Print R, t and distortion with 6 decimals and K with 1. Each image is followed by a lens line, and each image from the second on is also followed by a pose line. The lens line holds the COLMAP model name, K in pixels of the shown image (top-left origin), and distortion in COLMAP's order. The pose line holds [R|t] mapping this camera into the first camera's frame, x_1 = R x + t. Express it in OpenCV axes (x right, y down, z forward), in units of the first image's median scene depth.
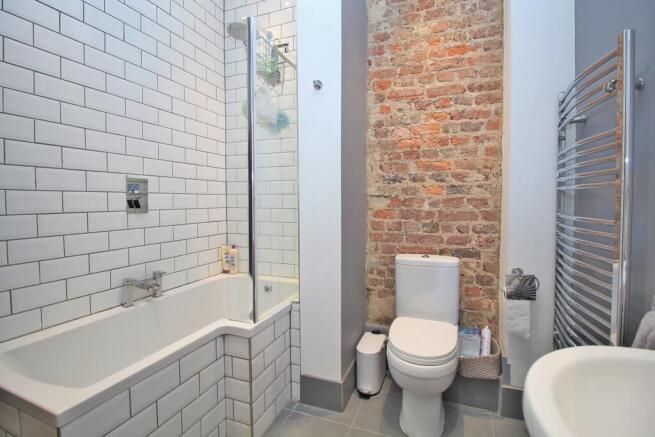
lens RADIAL K [[299.2, 0, 338.0], [0, 299.2, 211.5], [0, 0, 1]] dist [-0.005638, -0.008986]
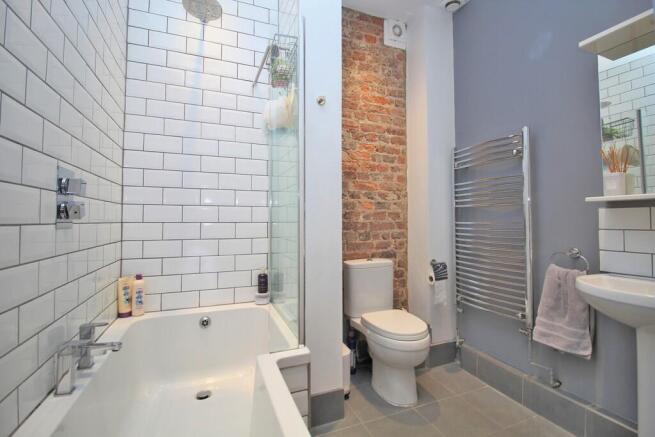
lens RADIAL K [[299.2, 0, 328.3], [0, 299.2, 211.8], [0, 0, 1]] dist [-0.005638, -0.008986]
pose [[0.735253, 0.018747, 0.677534, -0.657169], [0.028089, 0.997916, -0.058094, 0.022018], [-0.677211, 0.061745, 0.733194, 0.215338]]
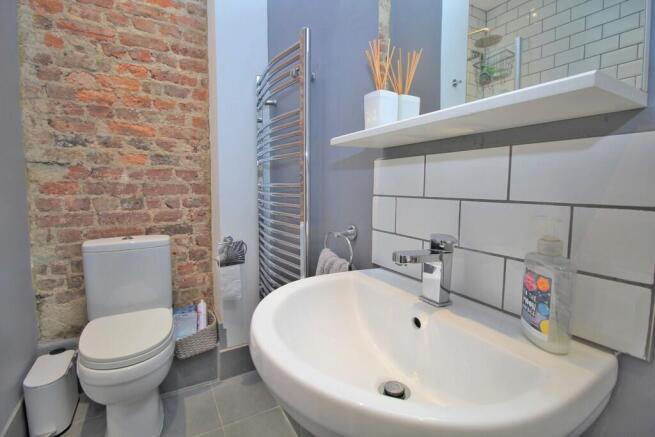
lens RADIAL K [[299.2, 0, 326.7], [0, 299.2, 210.3], [0, 0, 1]] dist [-0.005638, -0.008986]
pose [[0.639135, -0.055103, 0.767118, 0.016545], [0.020298, 0.998291, 0.054797, 0.039397], [-0.768827, -0.019451, 0.639161, 0.050432]]
